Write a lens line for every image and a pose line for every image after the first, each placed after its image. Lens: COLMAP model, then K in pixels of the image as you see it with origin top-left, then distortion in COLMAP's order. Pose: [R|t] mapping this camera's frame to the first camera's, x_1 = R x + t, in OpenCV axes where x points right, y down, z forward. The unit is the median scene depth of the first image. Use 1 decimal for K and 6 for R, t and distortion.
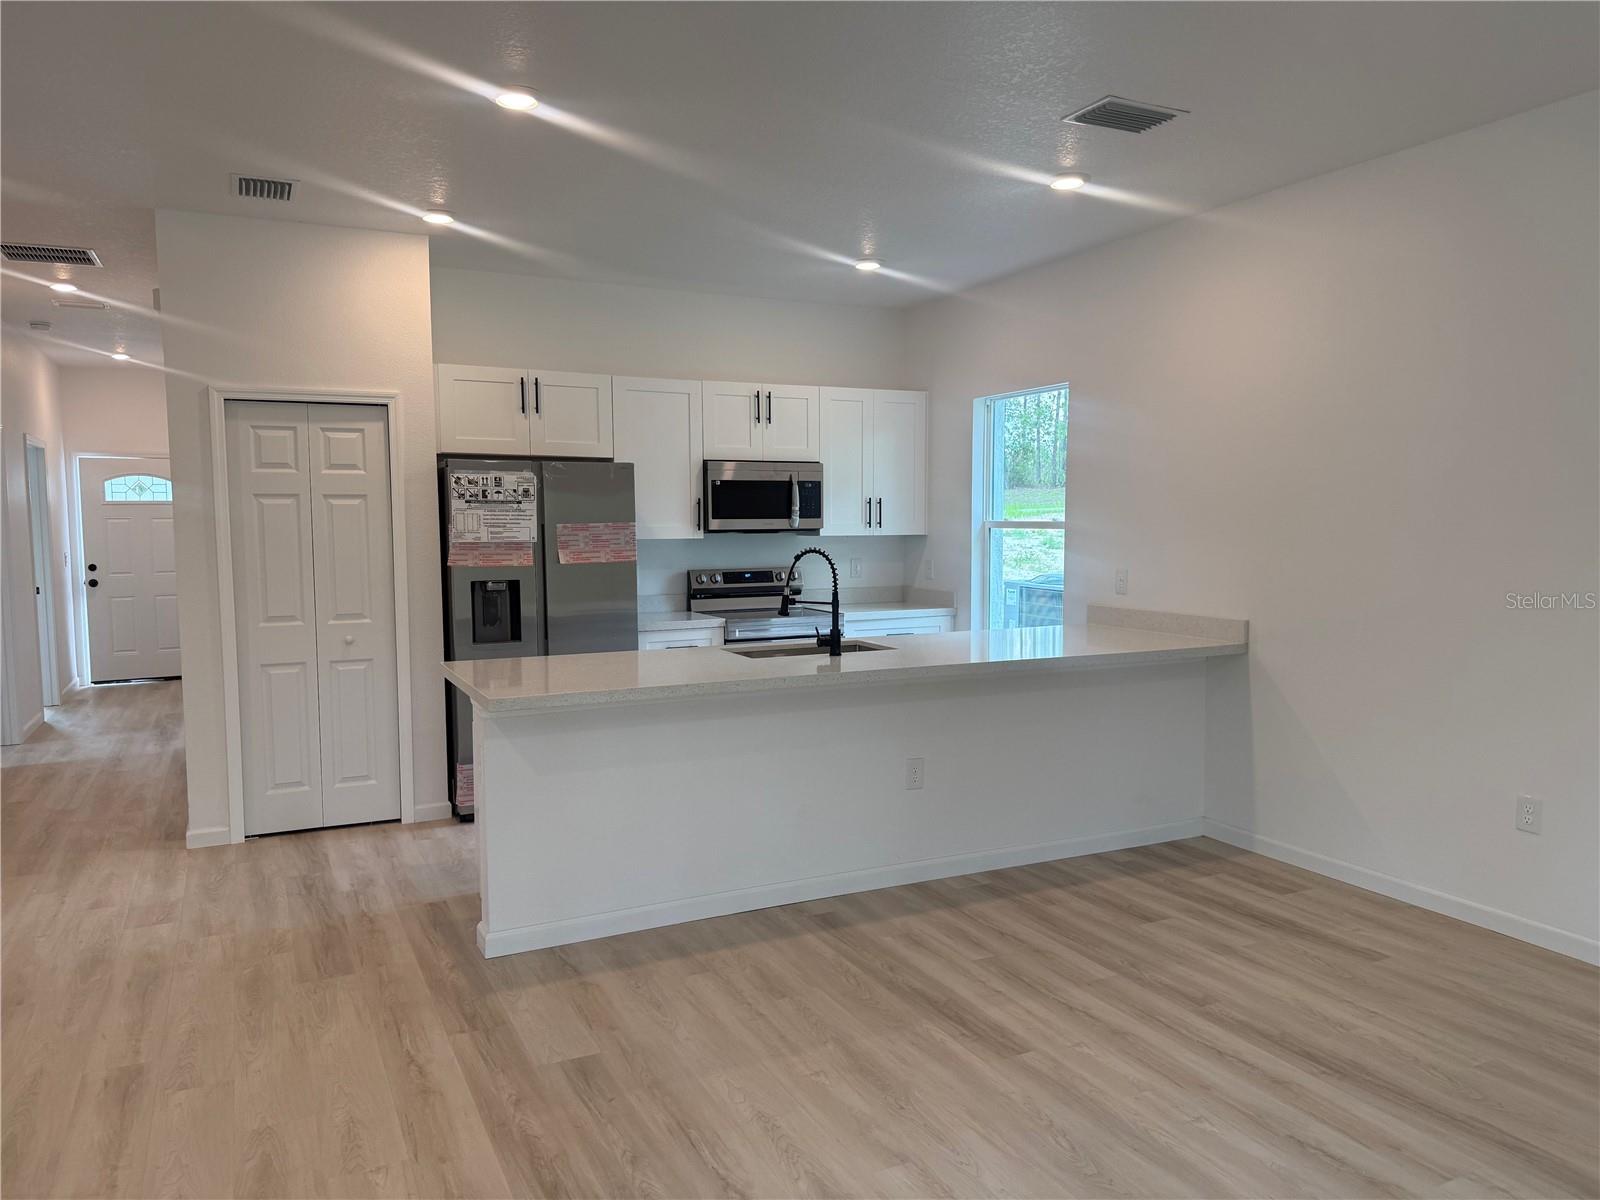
lens RADIAL K [[1118.2, 0, 808.3], [0, 1118.2, 599.4], [0, 0, 1]] dist [0.067117, -0.109729]
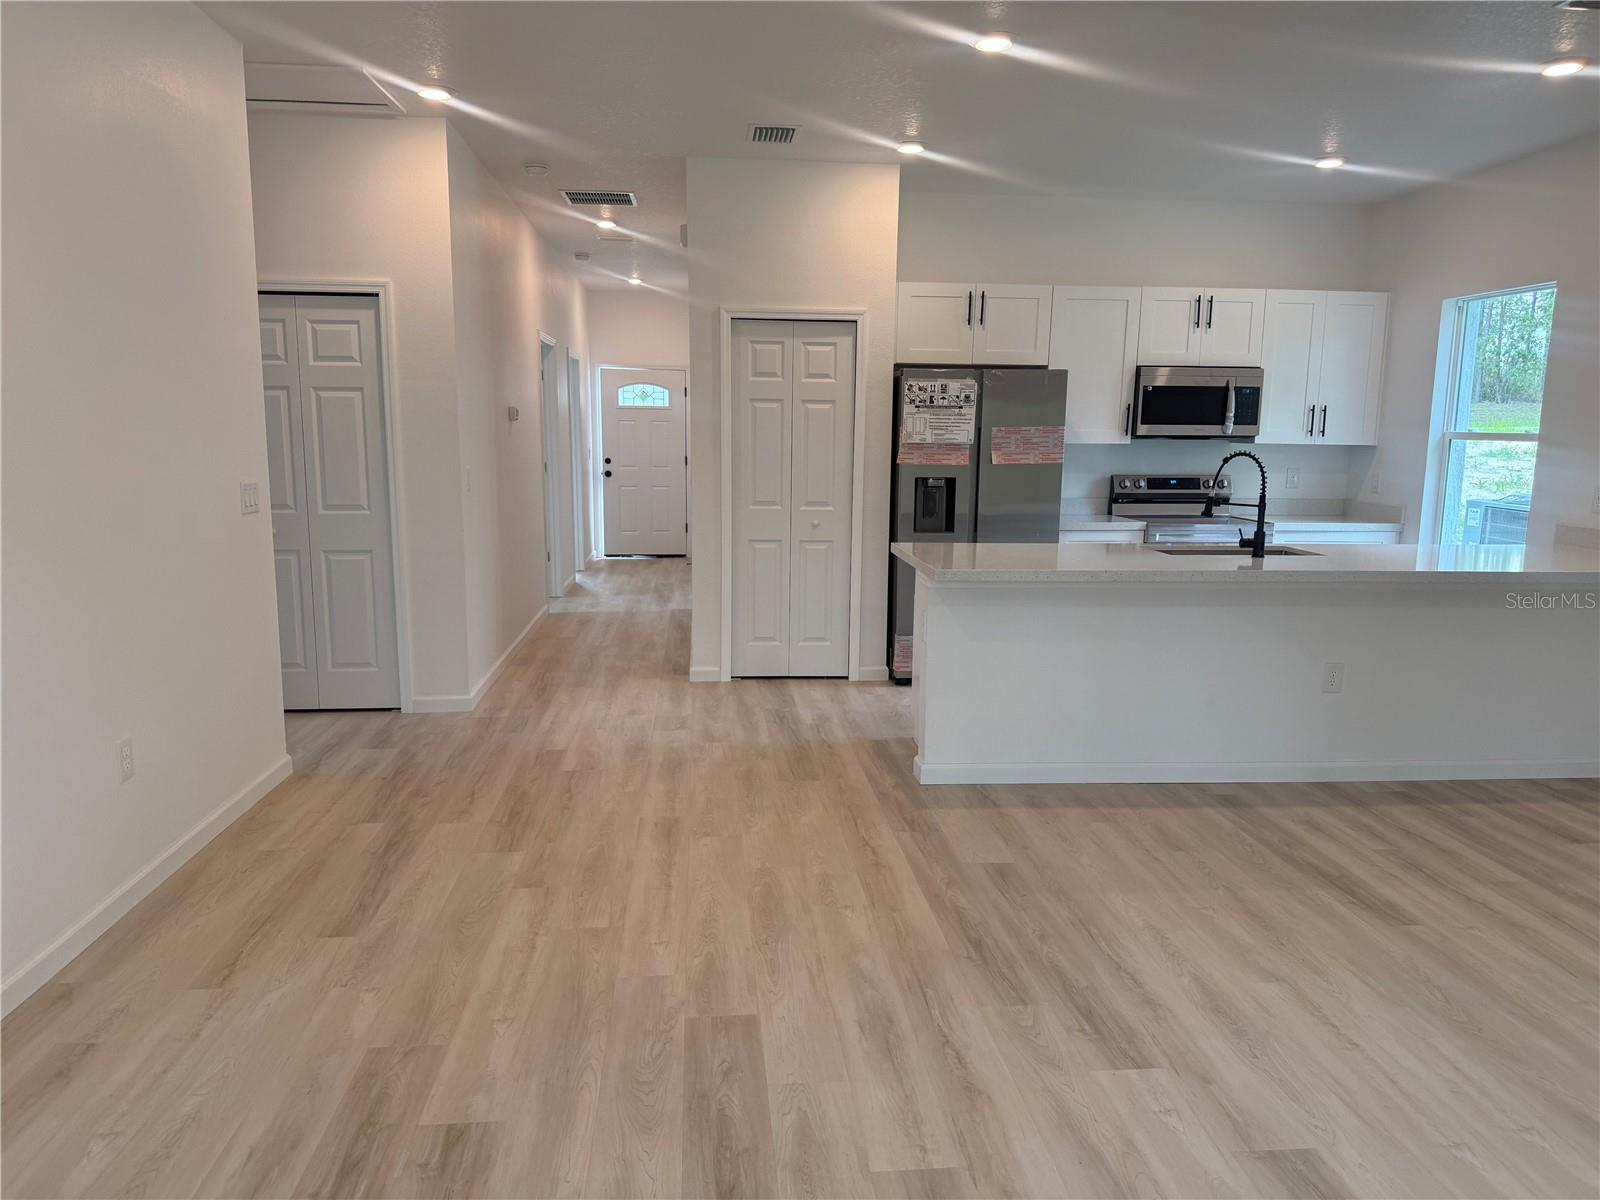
lens RADIAL K [[1102.1, 0, 800.3], [0, 1102.1, 610.0], [0, 0, 1]] dist [0.152009, -0.276810]
pose [[0.930138, 0.075511, -0.359363, 0.006672], [-0.043540, 0.994404, 0.096253, 0.015923], [0.364620, -0.073882, 0.928221, -0.105728]]
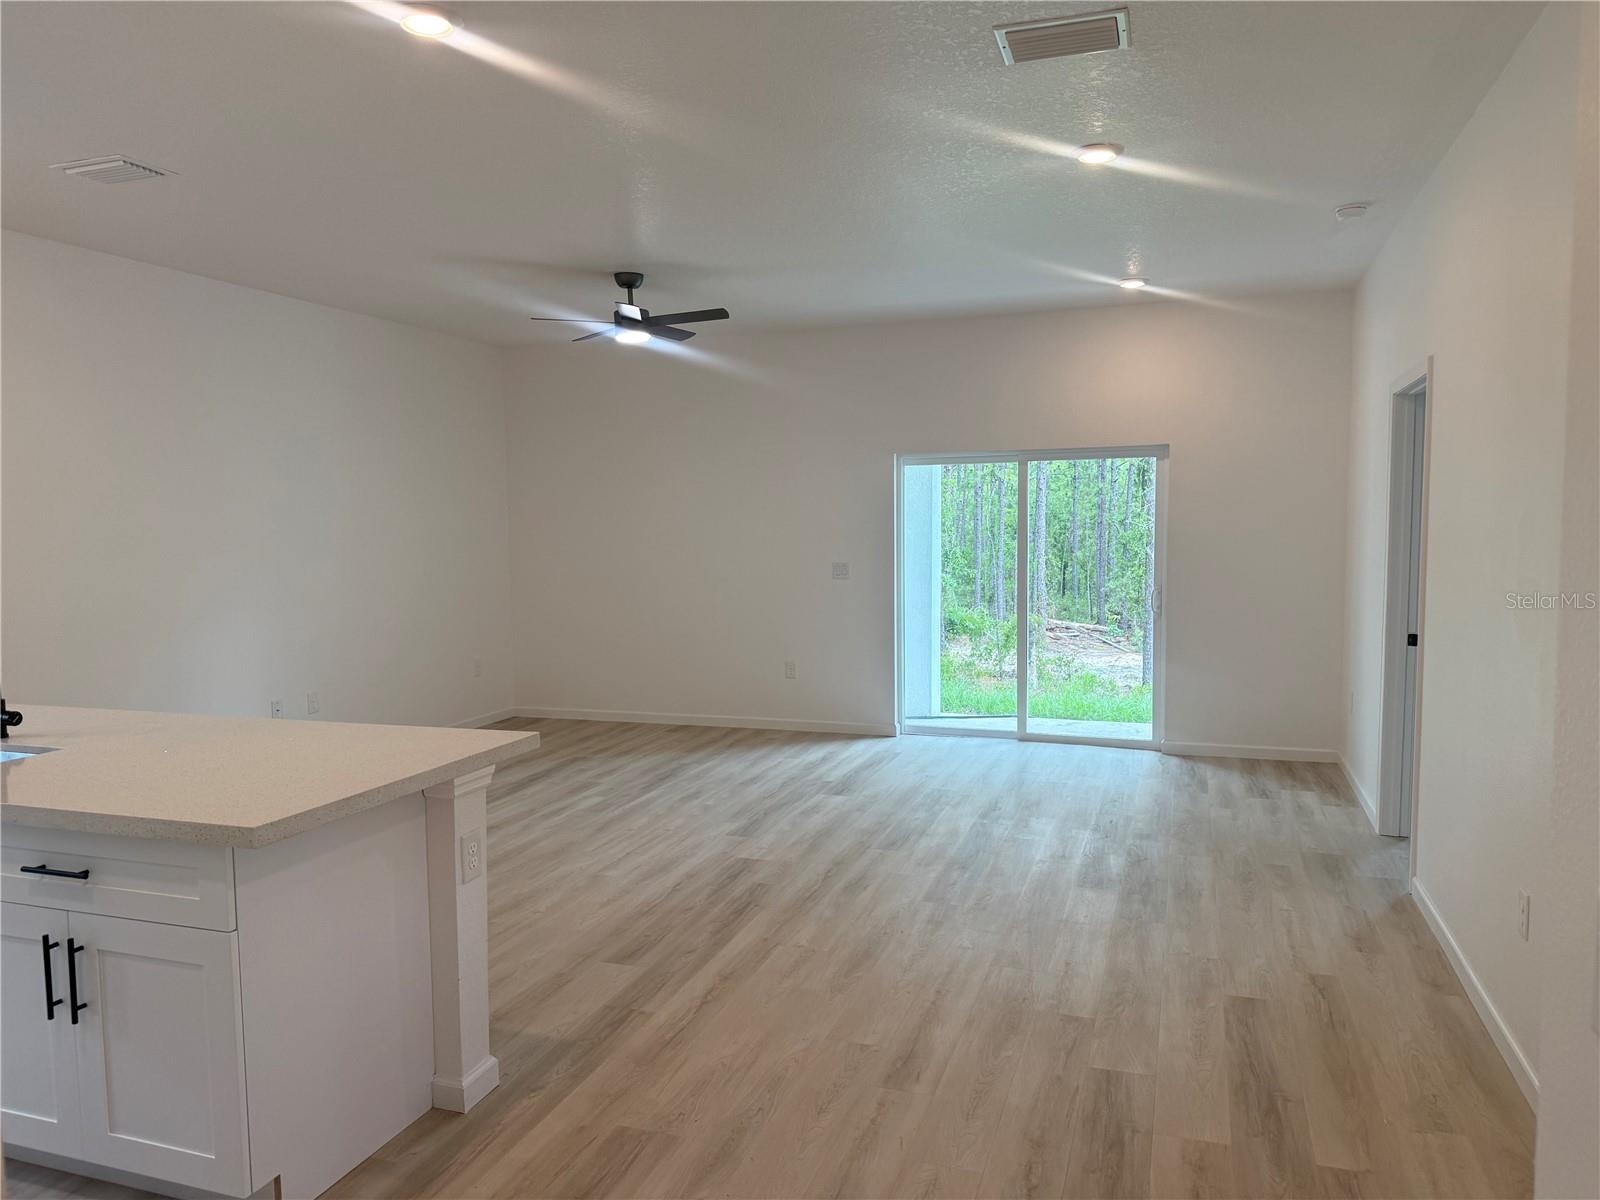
lens RADIAL K [[1171.4, 0, 800.0], [0, 1171.4, 600.0], [0, 0, 1]] dist [-0.002544, -0.001300]
pose [[-0.703785, -0.036676, 0.709466, -0.742732], [0.067714, 0.990656, 0.118385, -0.077359], [-0.707178, 0.131358, -0.694726, 1.013066]]
